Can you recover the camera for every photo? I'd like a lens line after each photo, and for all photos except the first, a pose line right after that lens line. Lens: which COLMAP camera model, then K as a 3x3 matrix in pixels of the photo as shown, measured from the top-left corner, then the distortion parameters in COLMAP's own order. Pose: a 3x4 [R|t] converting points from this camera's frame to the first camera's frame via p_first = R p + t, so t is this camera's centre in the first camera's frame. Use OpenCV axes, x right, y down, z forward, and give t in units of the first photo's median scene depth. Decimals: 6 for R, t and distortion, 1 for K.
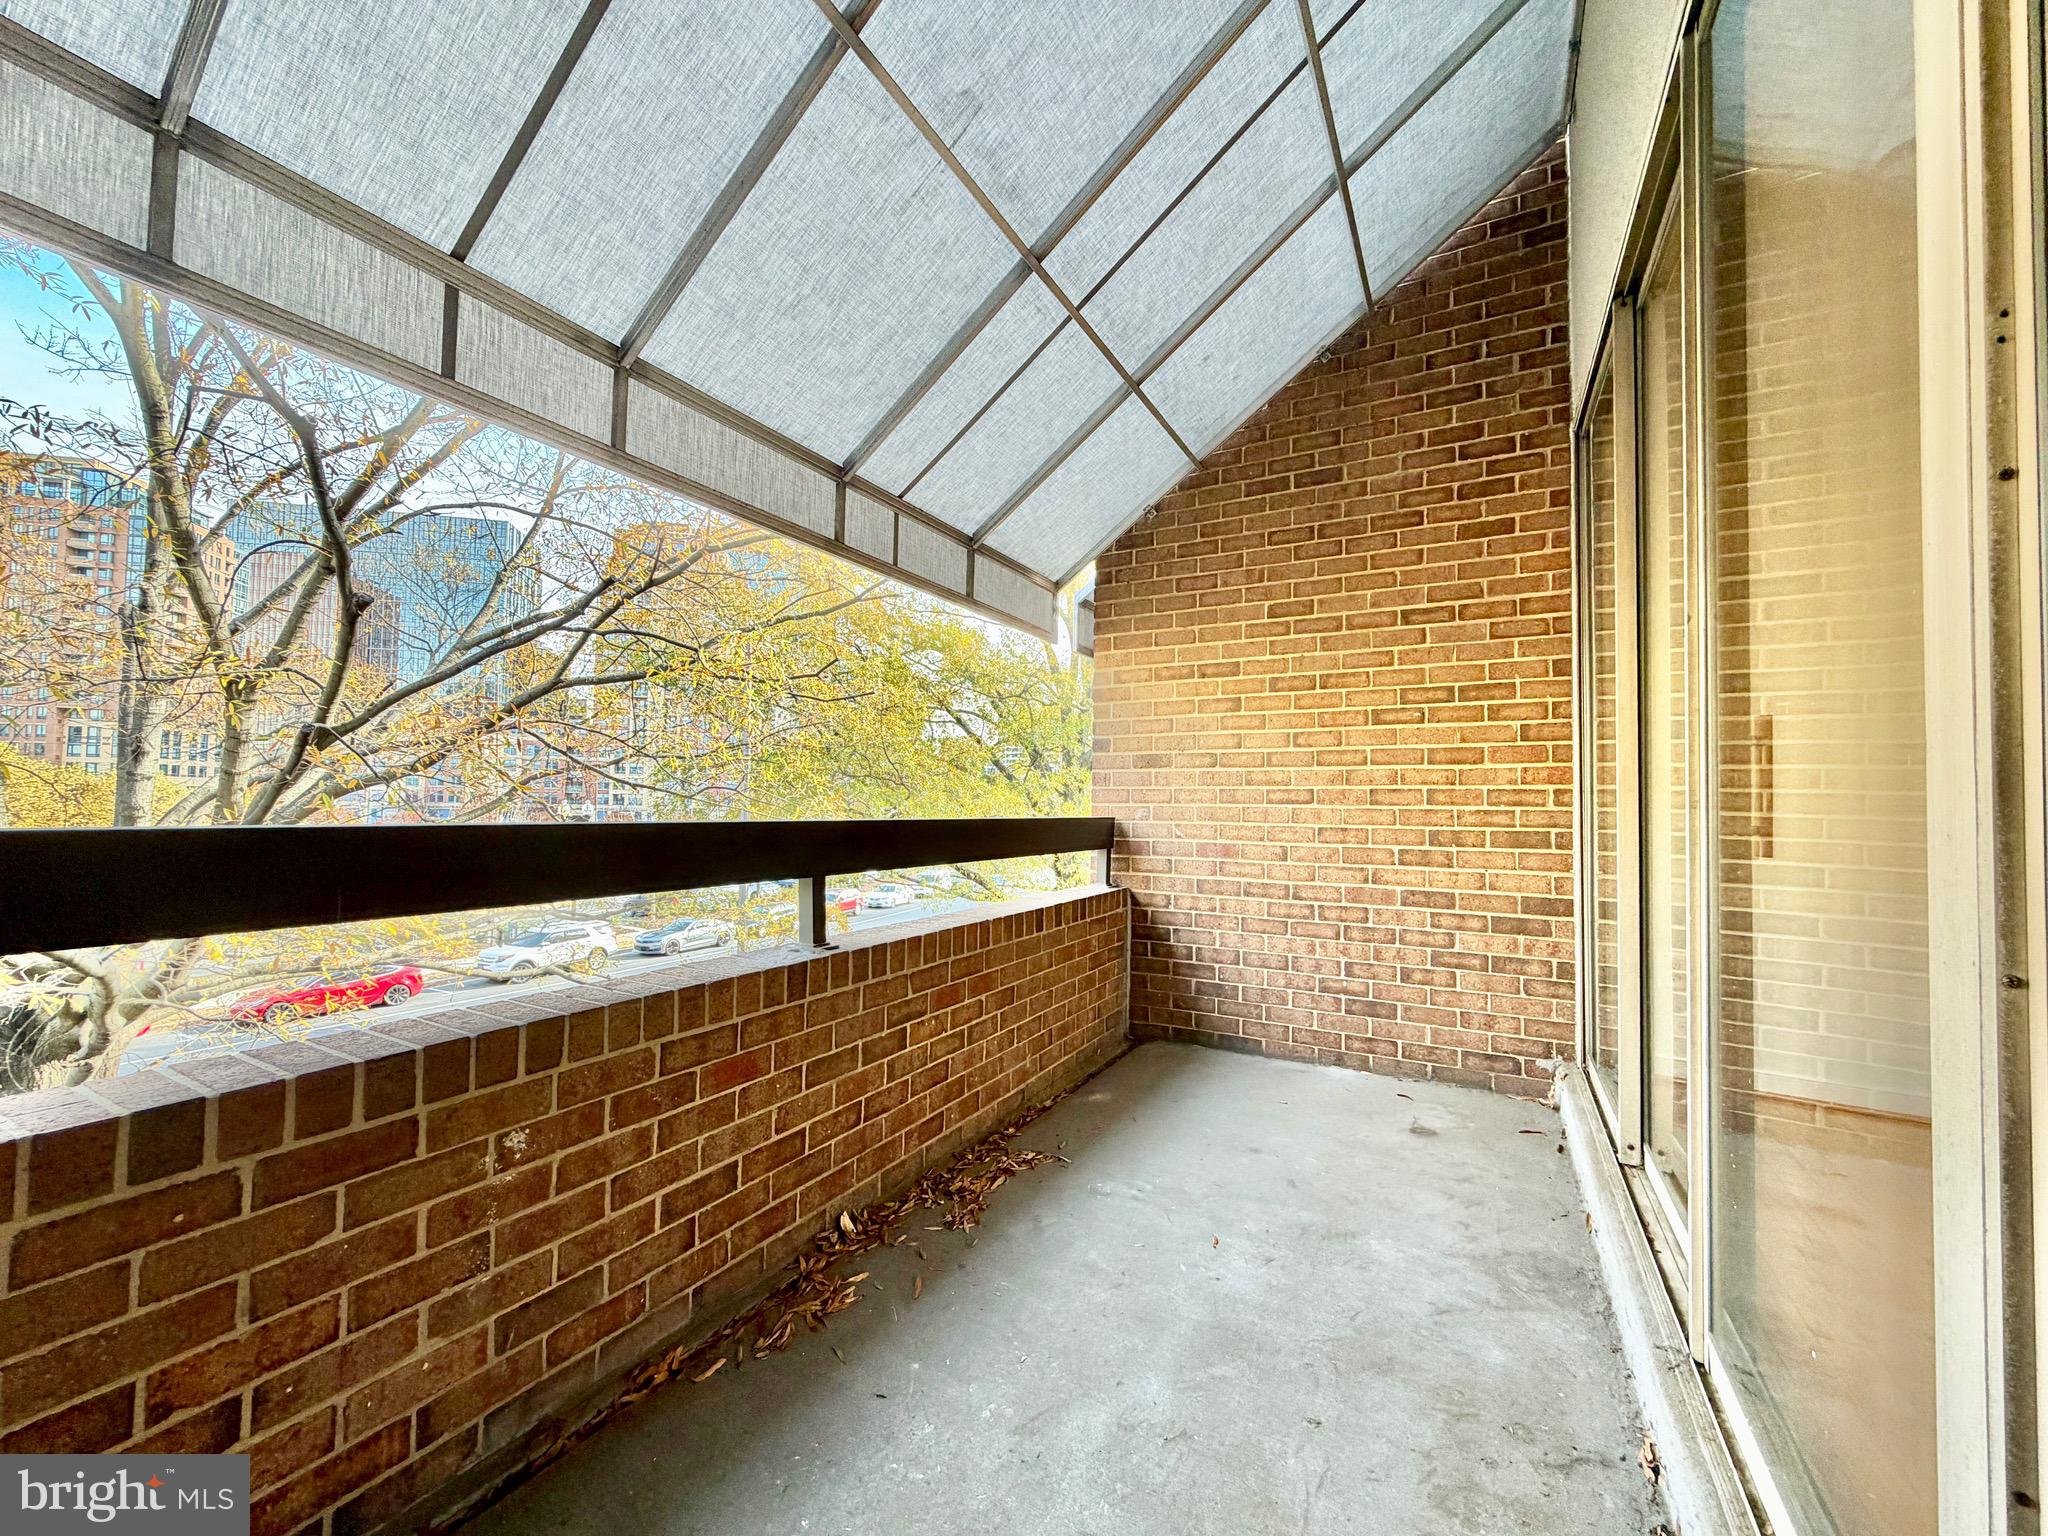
lens RADIAL K [[814.6, 0, 1014.3], [0, 814.6, 772.9], [0, 0, 1]] dist [0.001306, -0.000128]
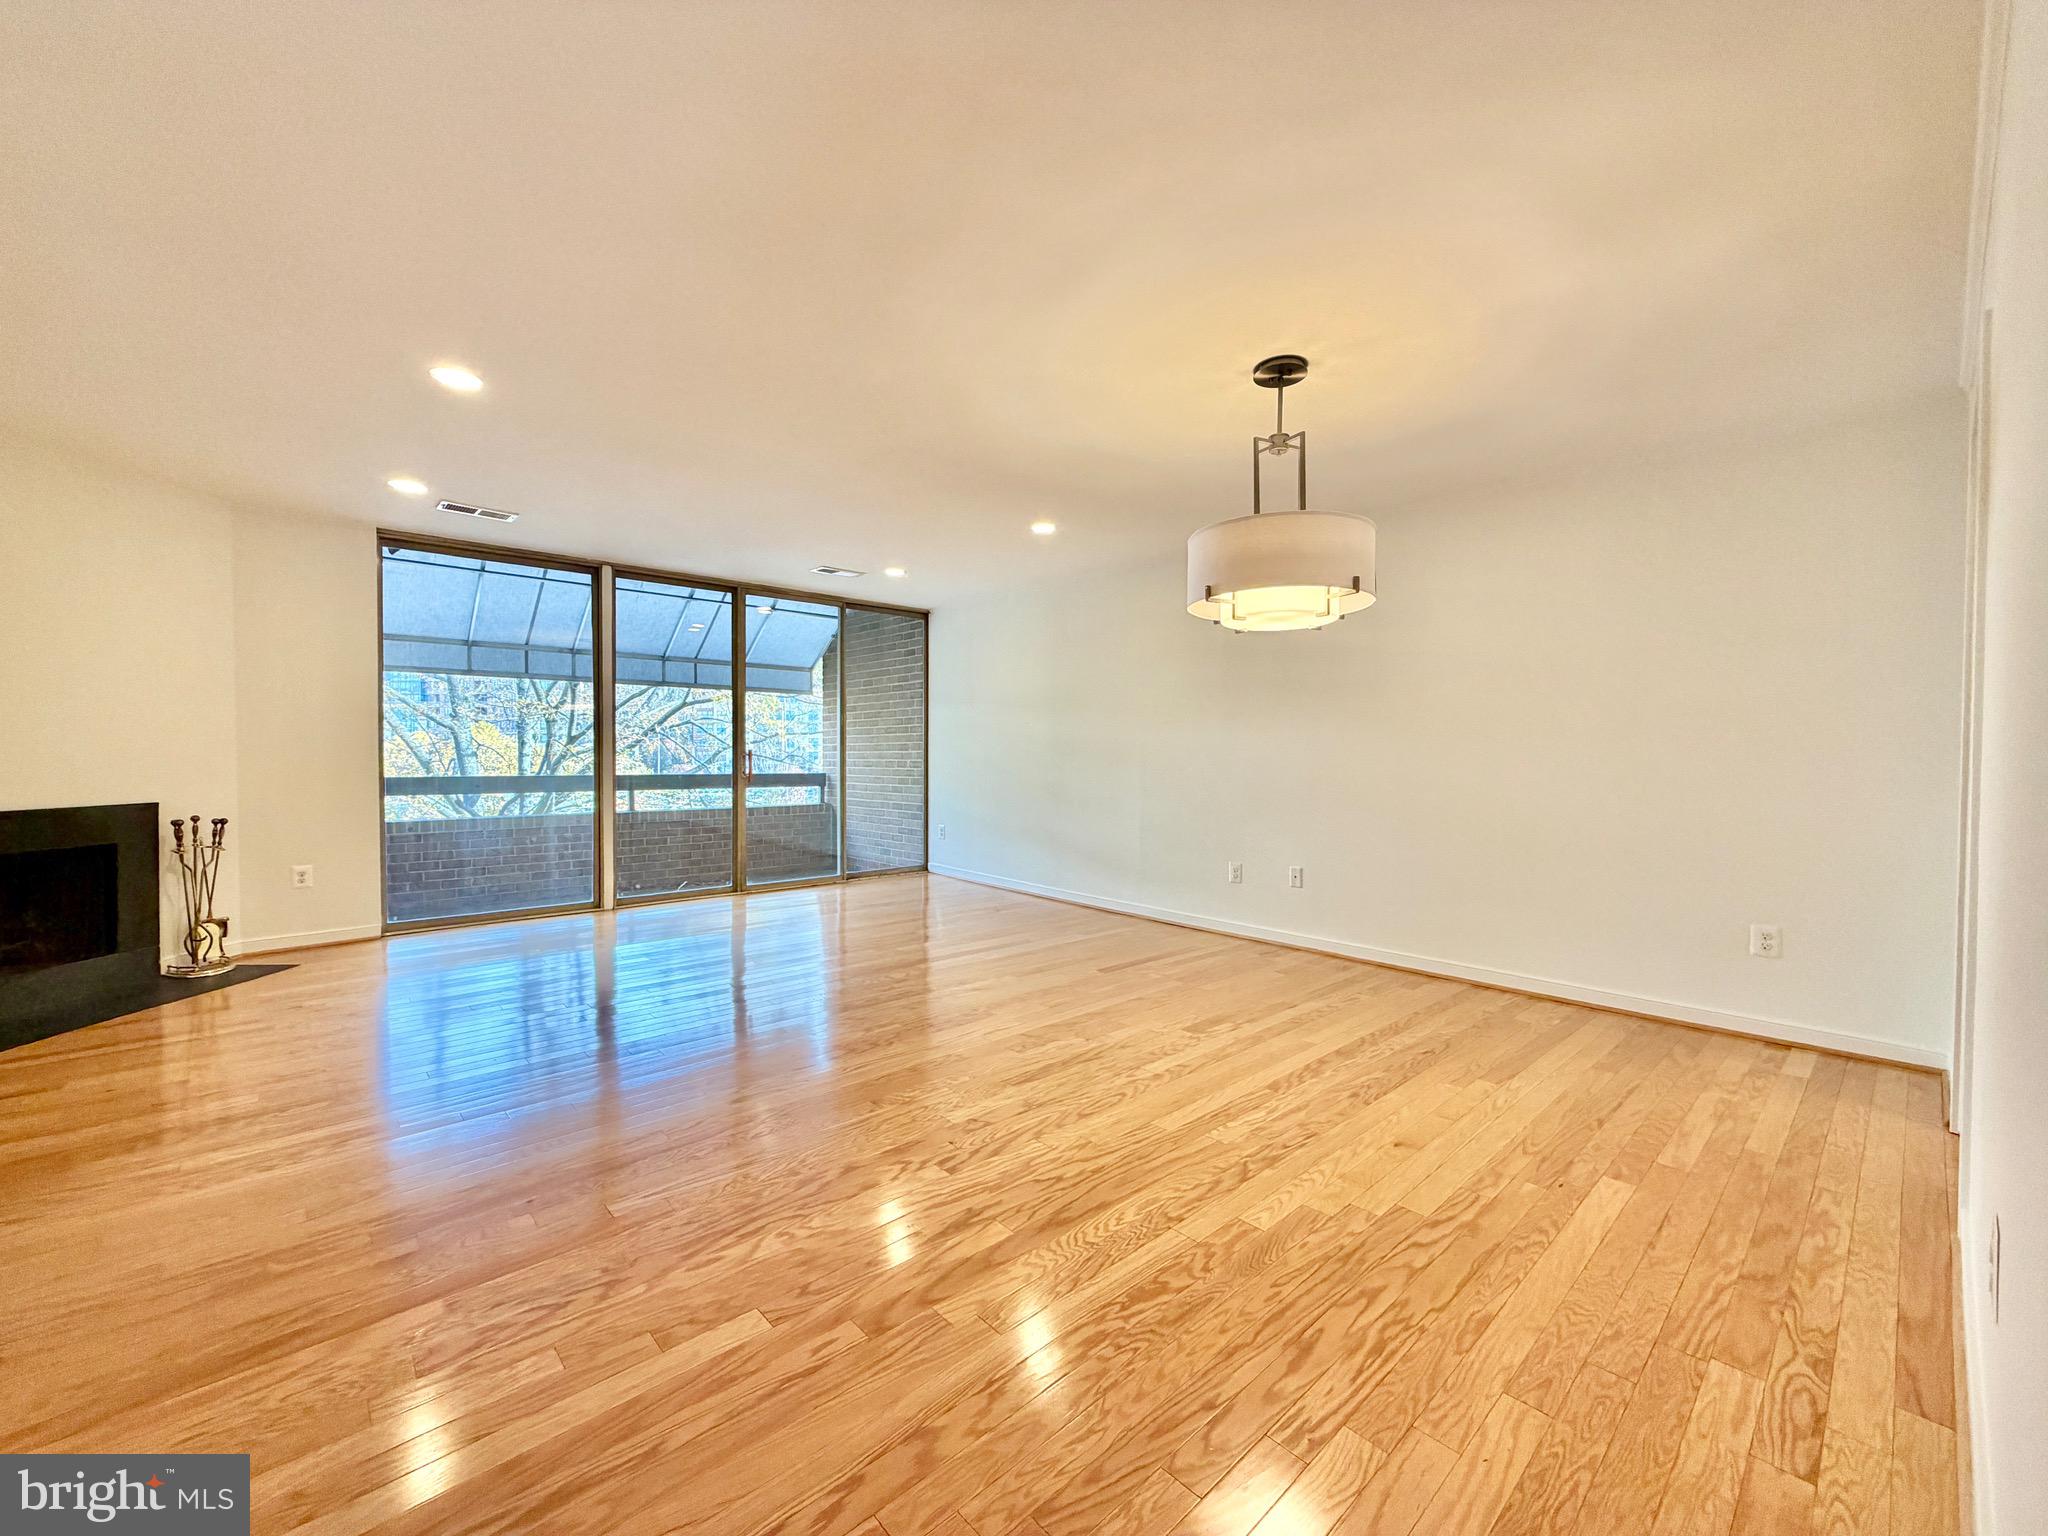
lens RADIAL K [[817.3, 0, 1017.1], [0, 817.3, 769.7], [0, 0, 1]] dist [-0.001550, 0.000555]
pose [[0.947991, -0.004164, -0.318269, 1.571908], [0.020184, 0.998688, 0.047056, -0.057636], [0.317656, -0.051033, 0.946832, -1.148810]]
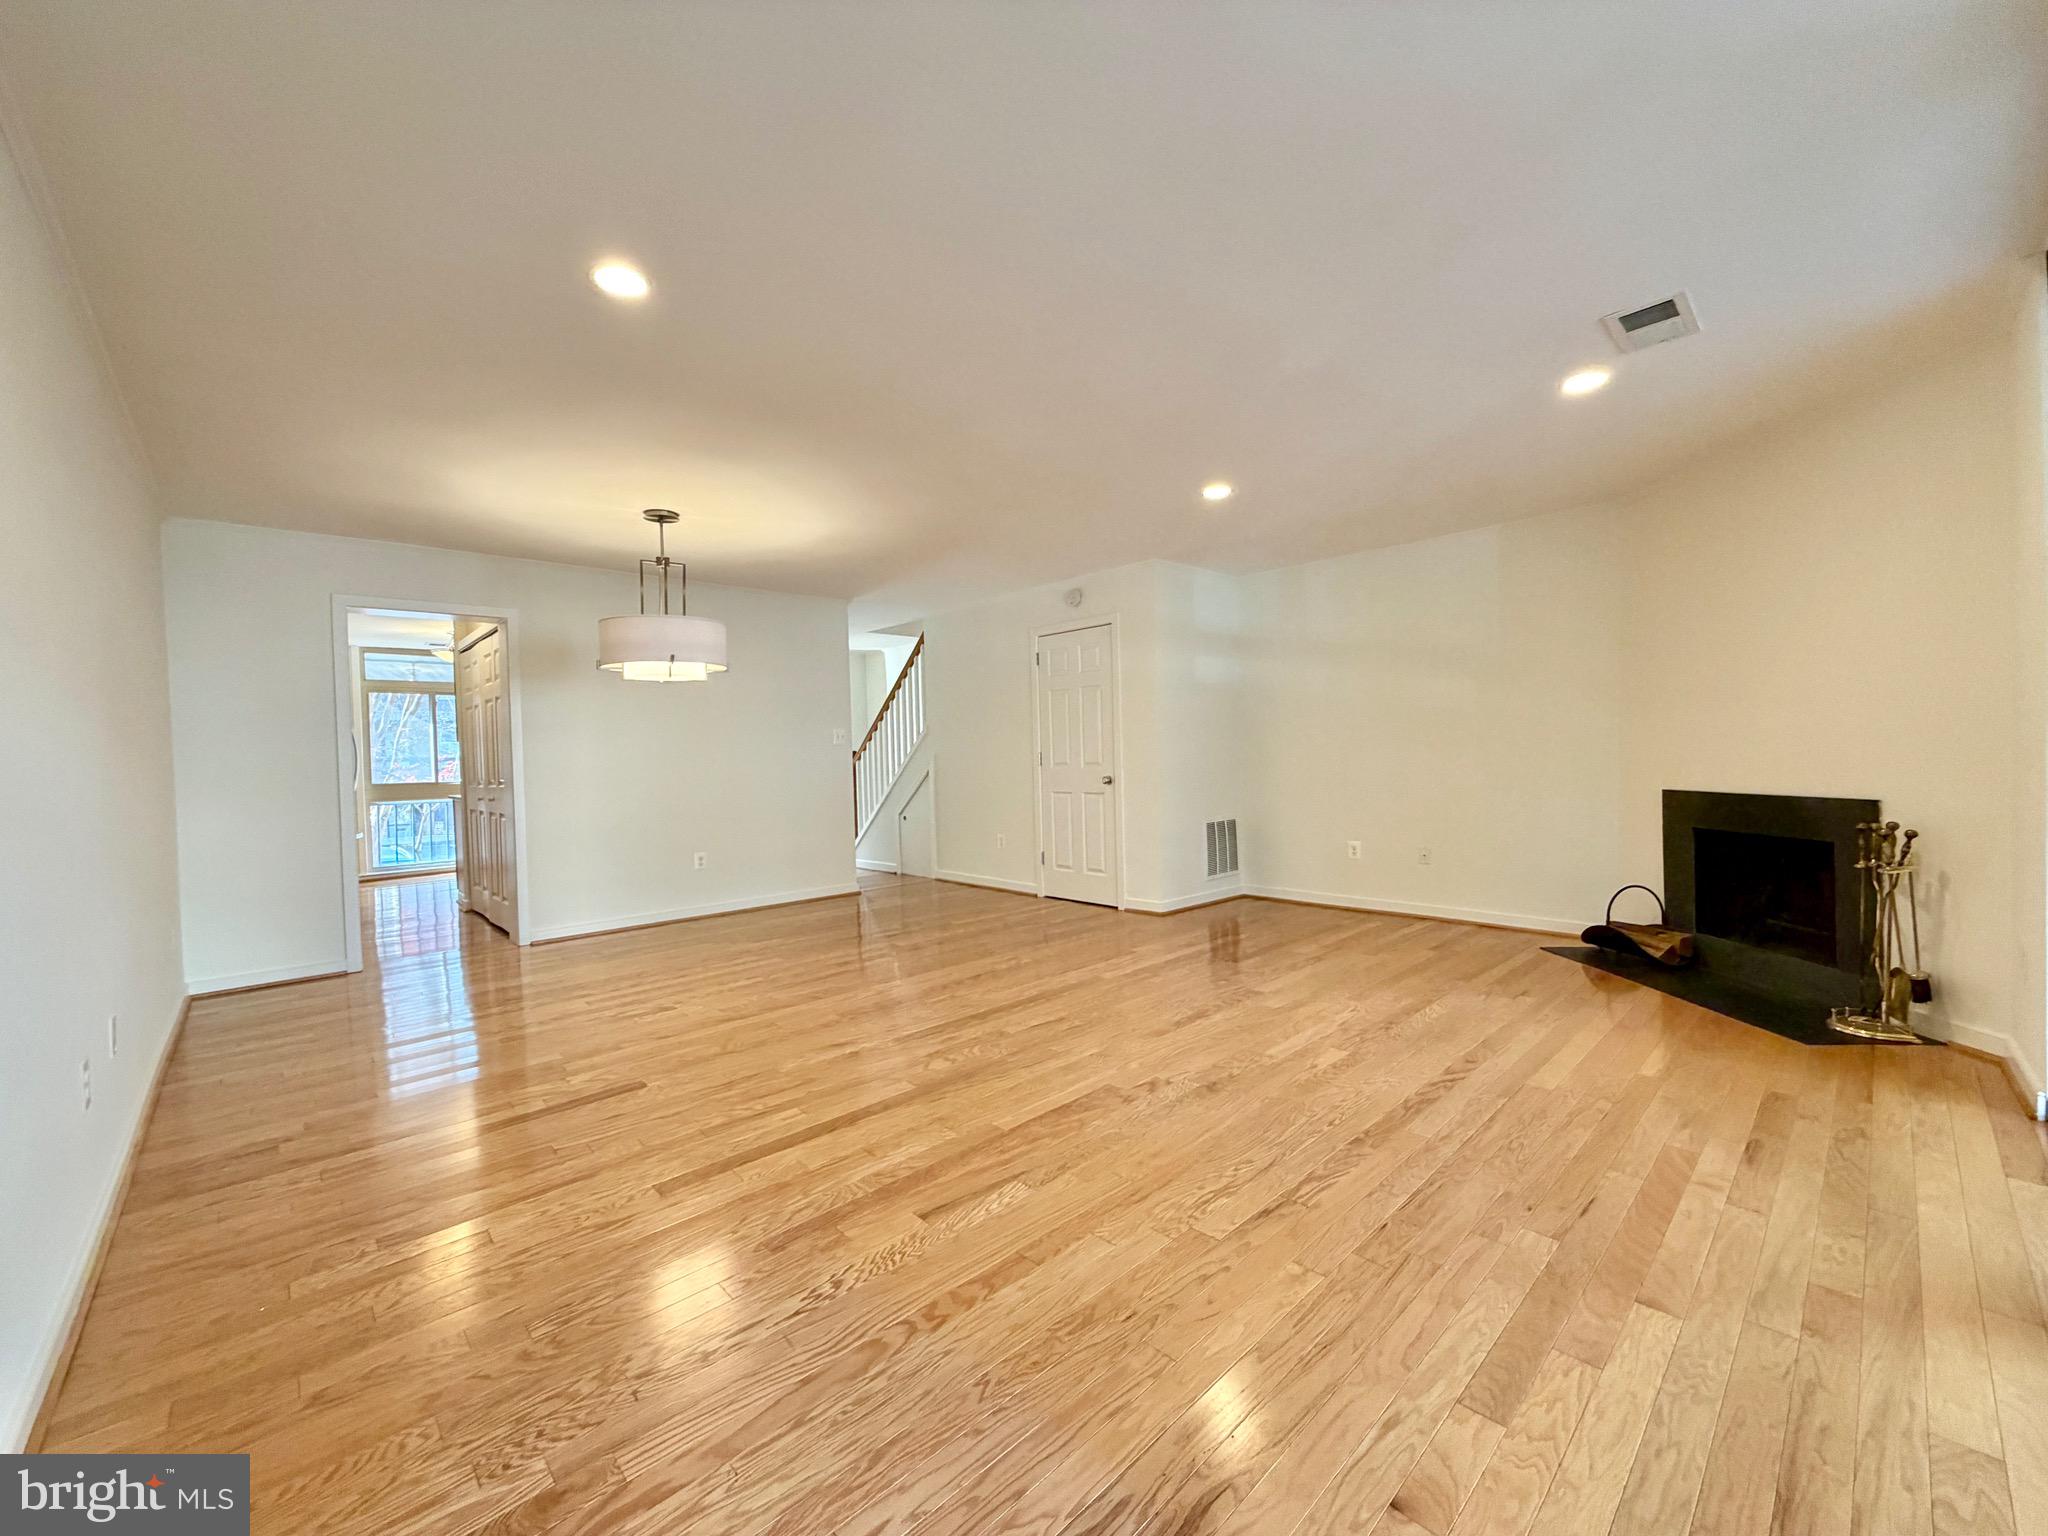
lens RADIAL K [[814.6, 0, 1014.3], [0, 814.6, 772.9], [0, 0, 1]] dist [0.001306, -0.000128]
pose [[-0.951546, 0.004954, 0.307465, 0.660556], [0.002247, 0.999956, -0.009158, -0.003731], [-0.307497, -0.008024, -0.951515, 0.757661]]
